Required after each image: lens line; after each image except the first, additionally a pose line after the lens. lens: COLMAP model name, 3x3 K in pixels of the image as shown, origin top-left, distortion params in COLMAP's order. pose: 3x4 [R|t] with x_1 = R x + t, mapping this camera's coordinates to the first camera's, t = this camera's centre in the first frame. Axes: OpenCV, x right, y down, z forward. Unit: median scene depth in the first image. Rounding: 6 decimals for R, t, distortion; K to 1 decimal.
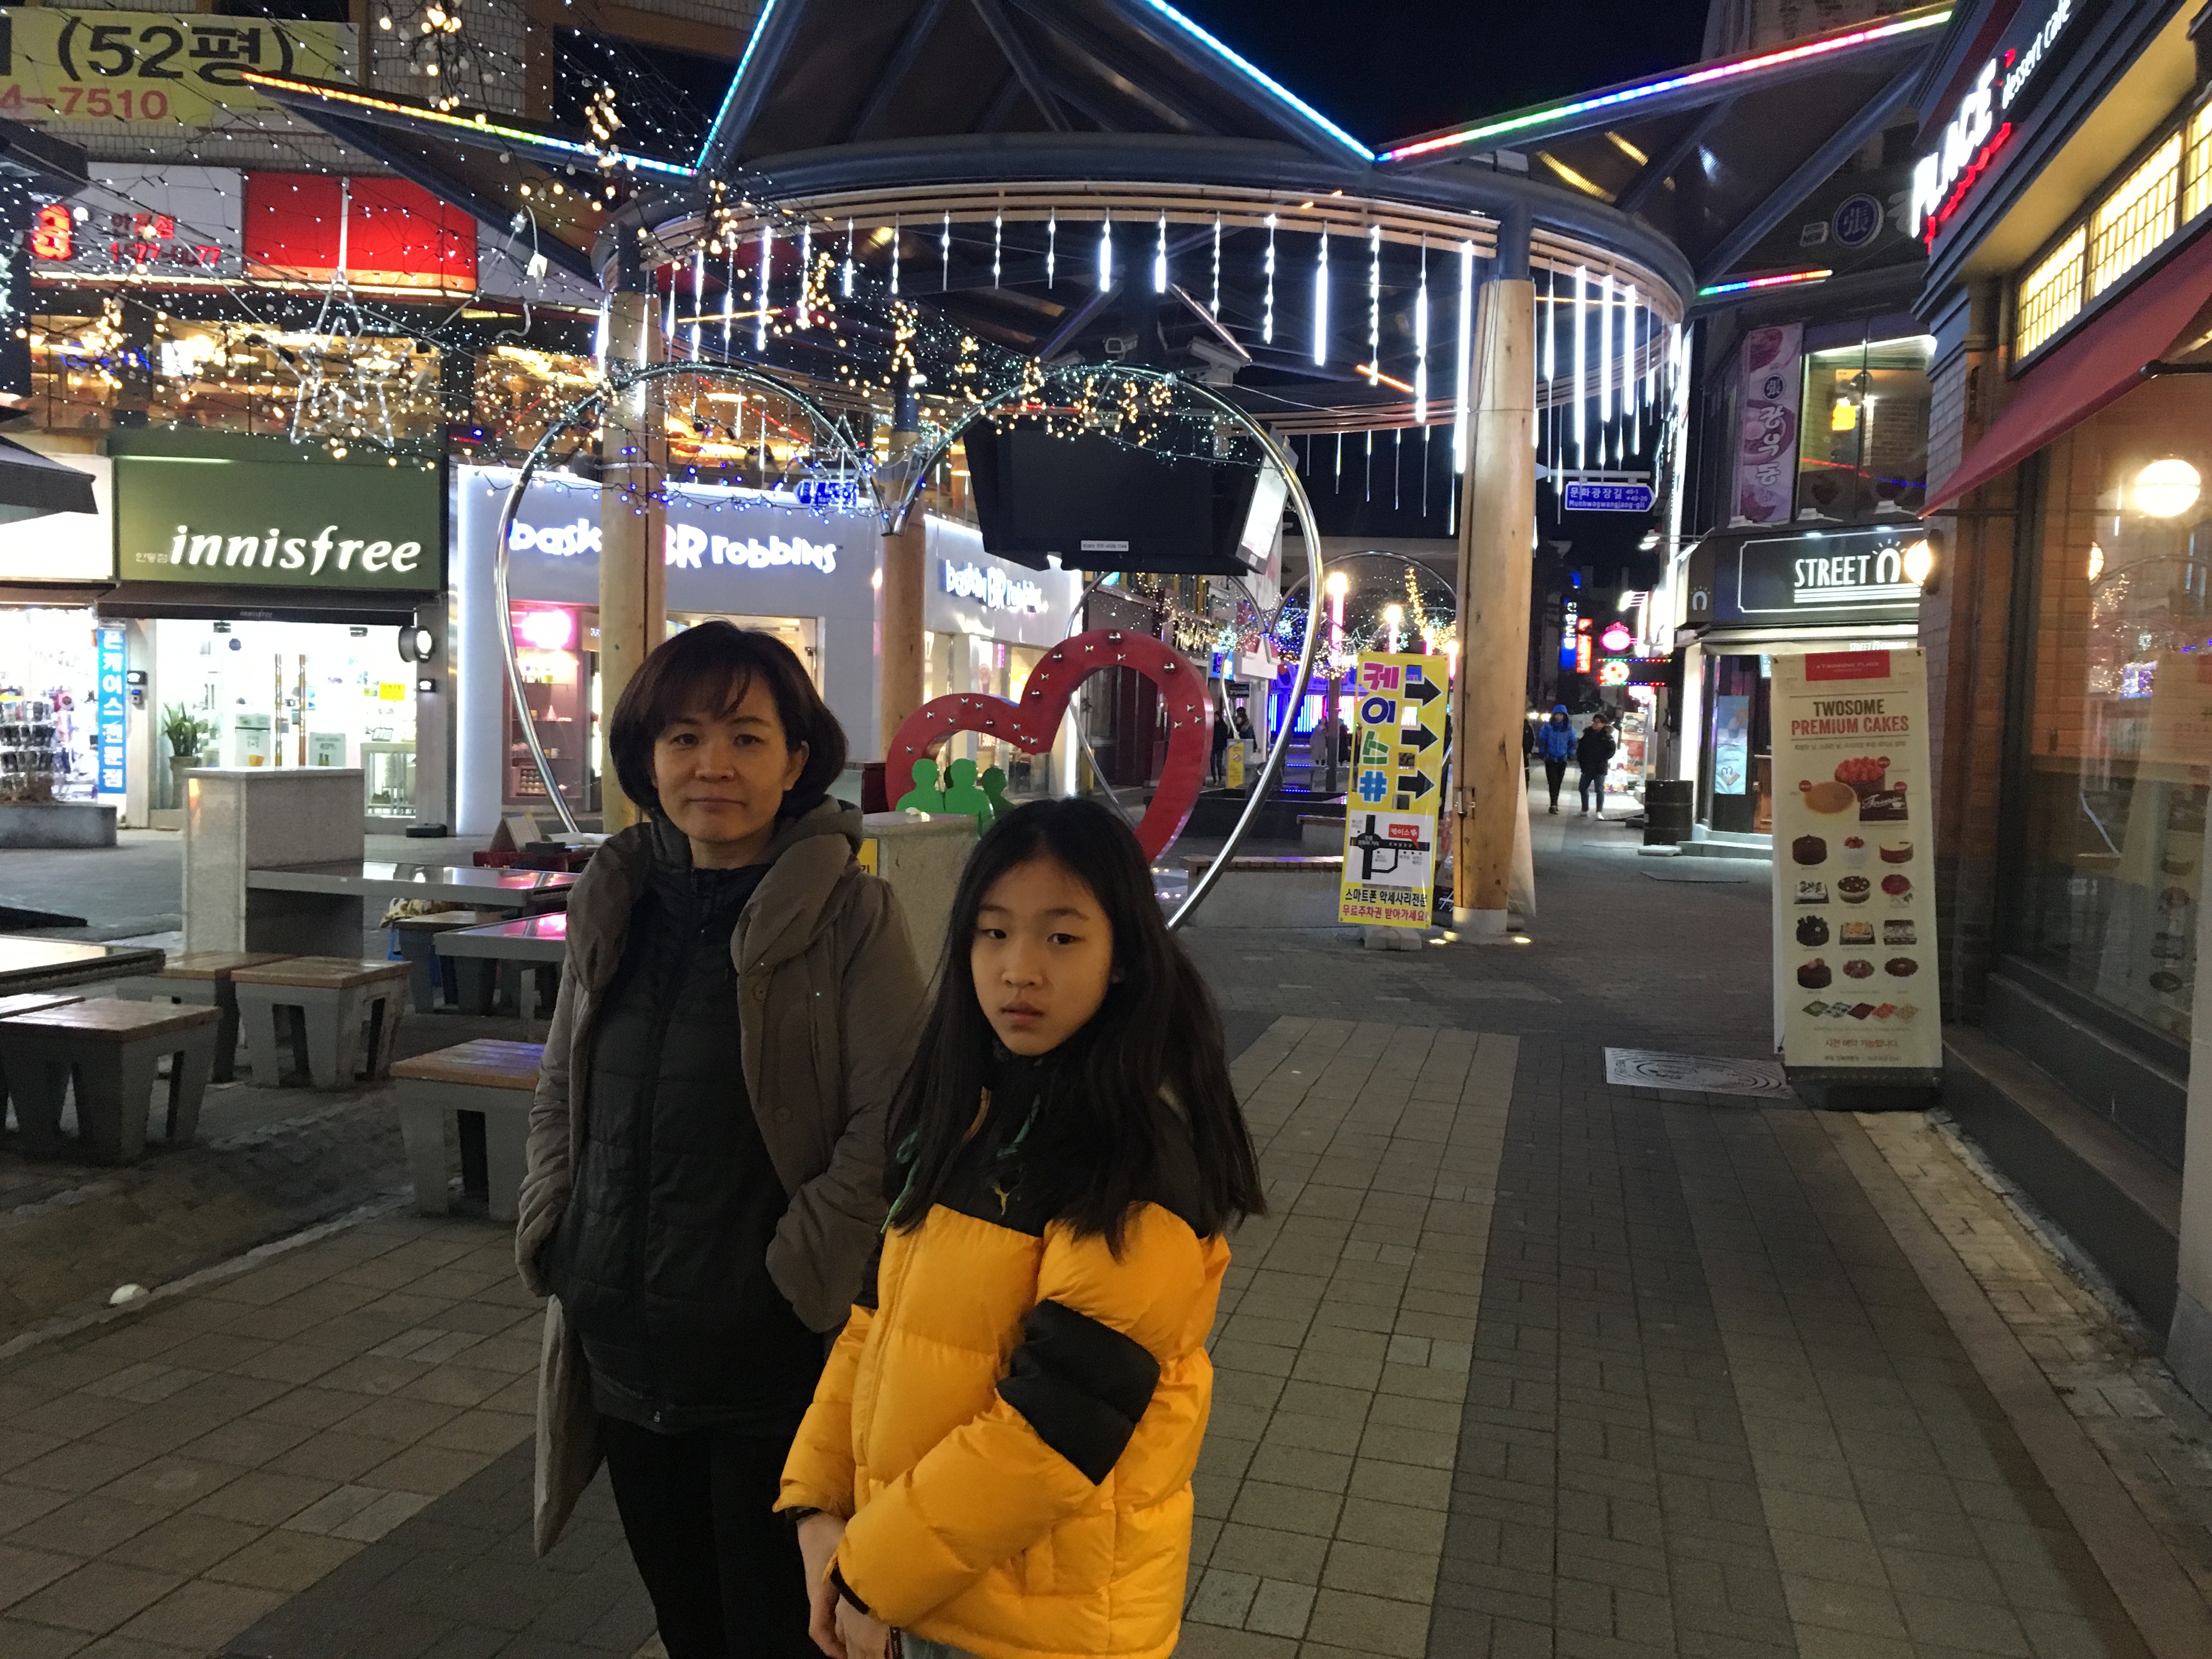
lens RADIAL K [[1872.8, 0, 1106.1], [0, 1872.8, 797.3], [0, 0, 1]] dist [0.080995, 0.003444]
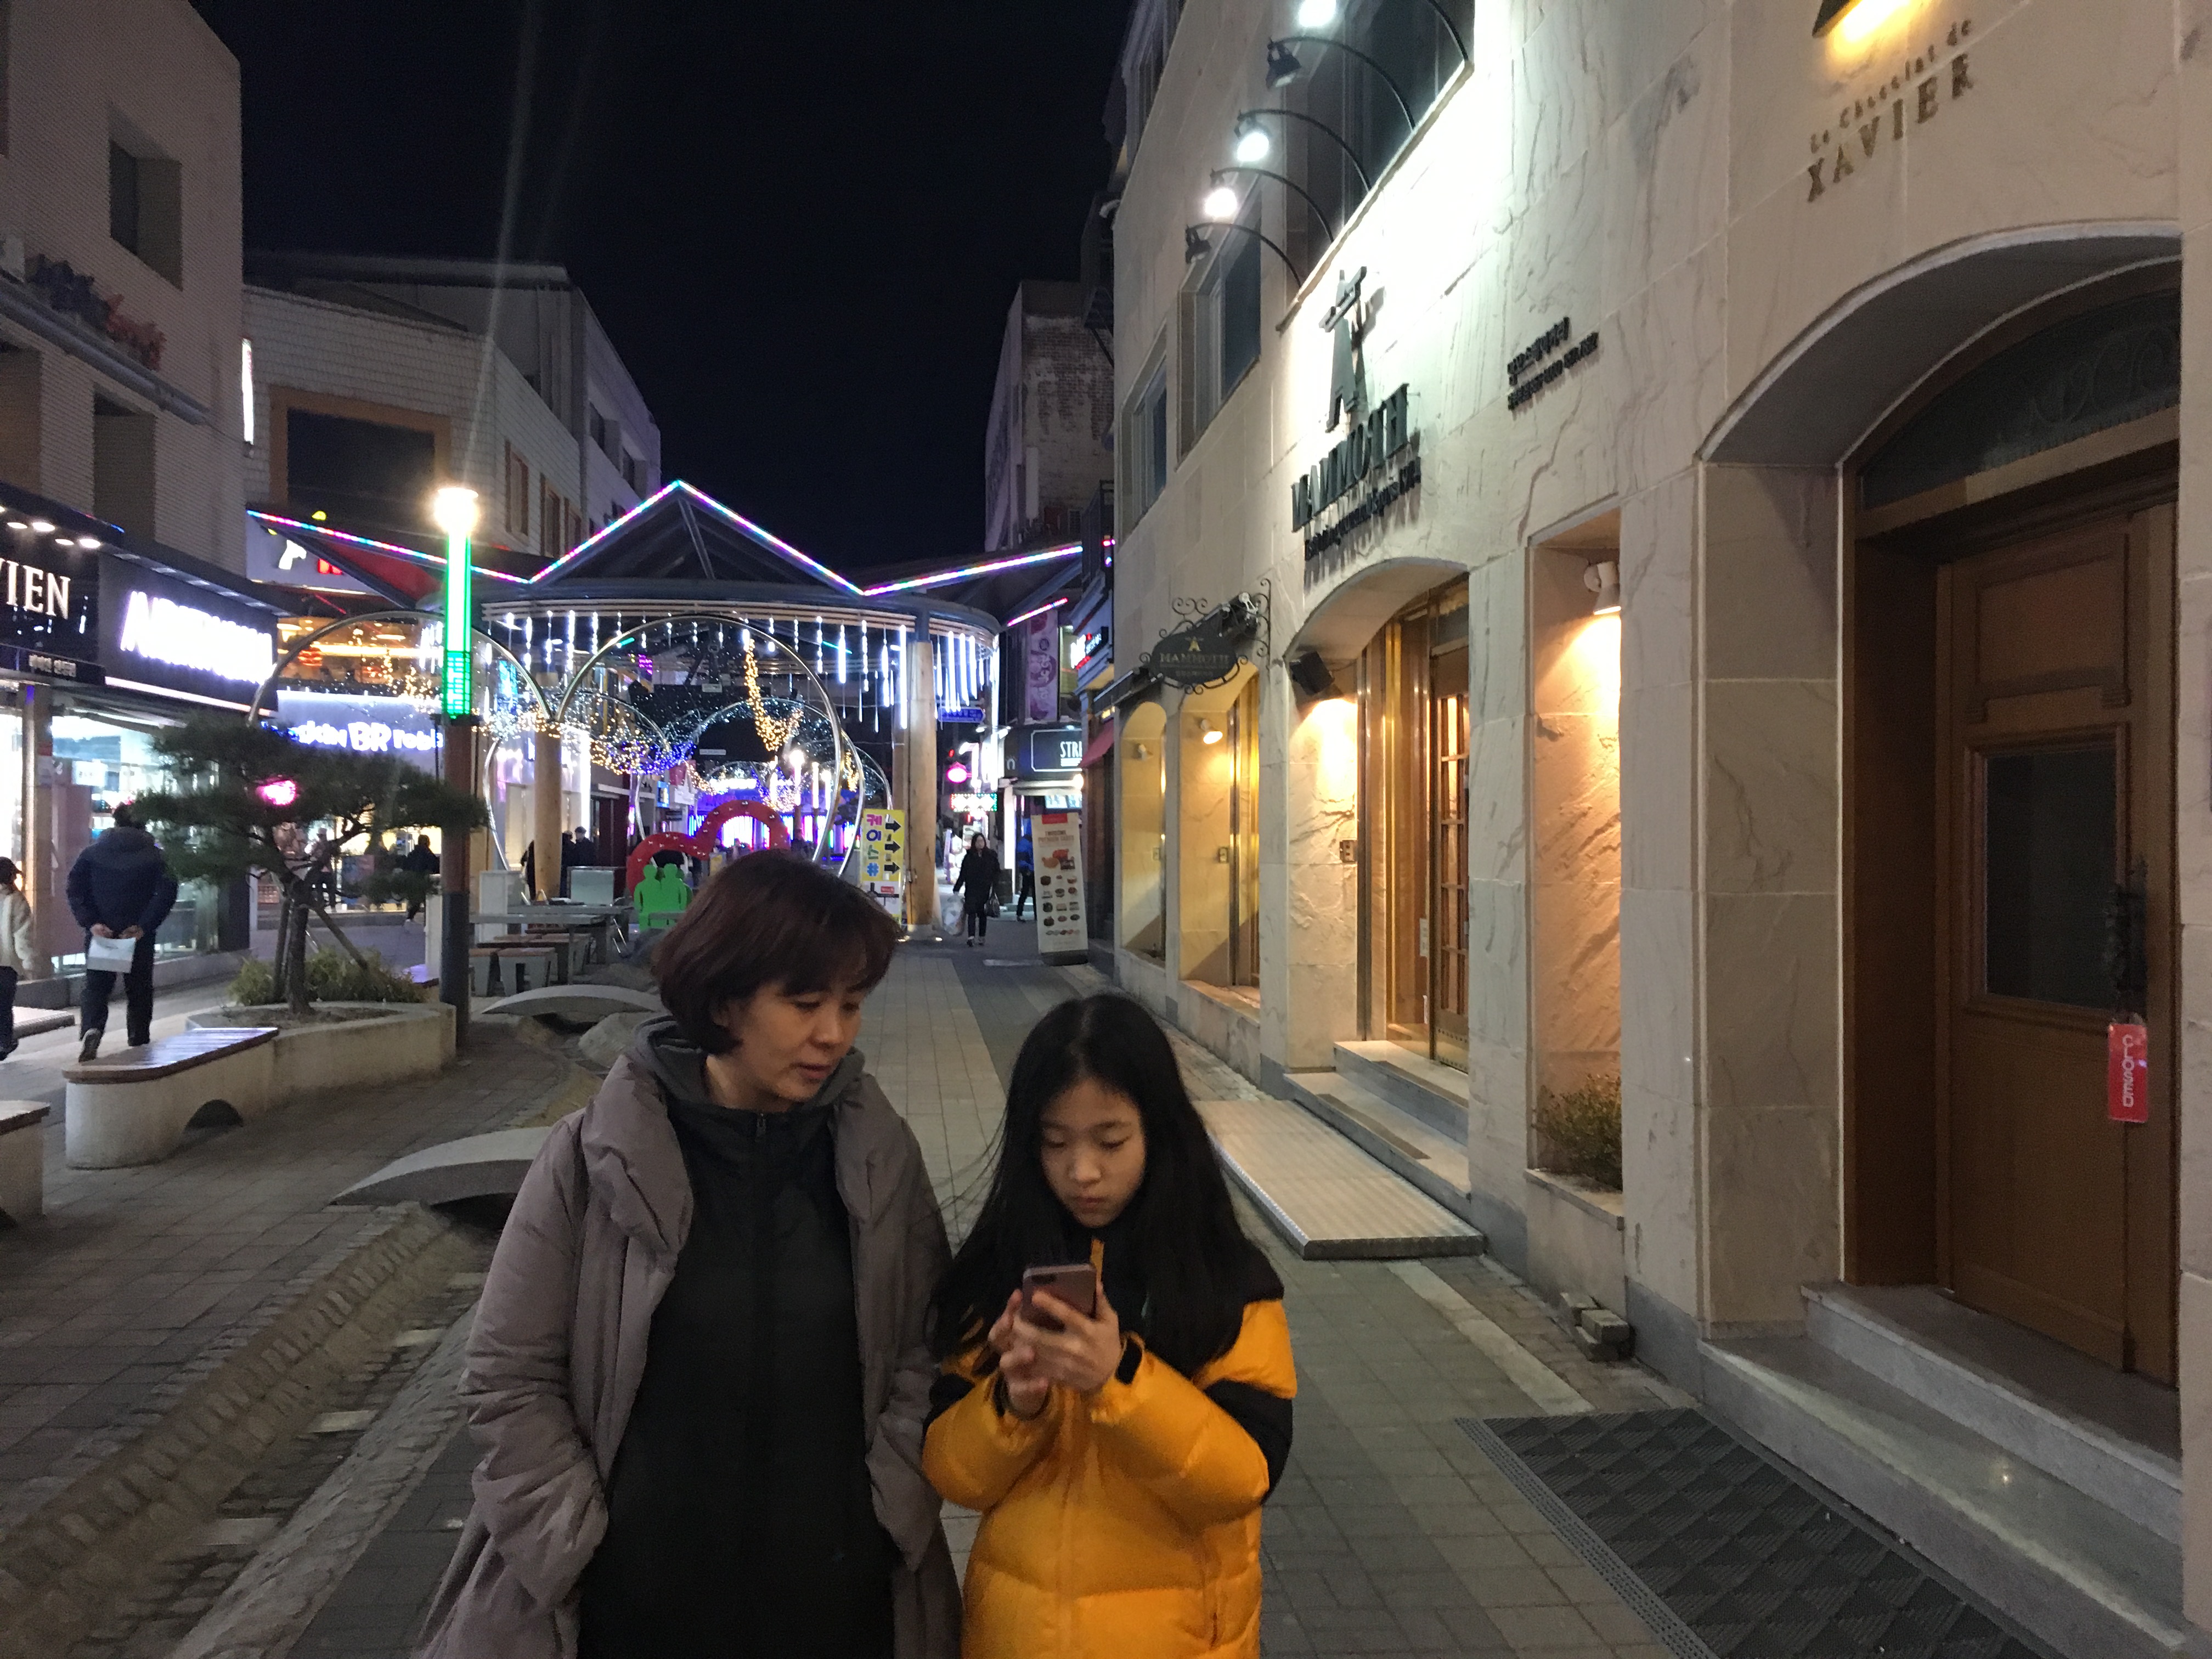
lens RADIAL K [[1860.3, 0, 1174.2], [0, 1860.3, 984.4], [0, 0, 1]] dist [-0.001634, 0.011871]
pose [[0.926125, -0.055184, 0.373159, -0.357417], [0.039872, 0.998021, 0.048633, 0.036900], [-0.375104, -0.030162, 0.926492, -1.178717]]
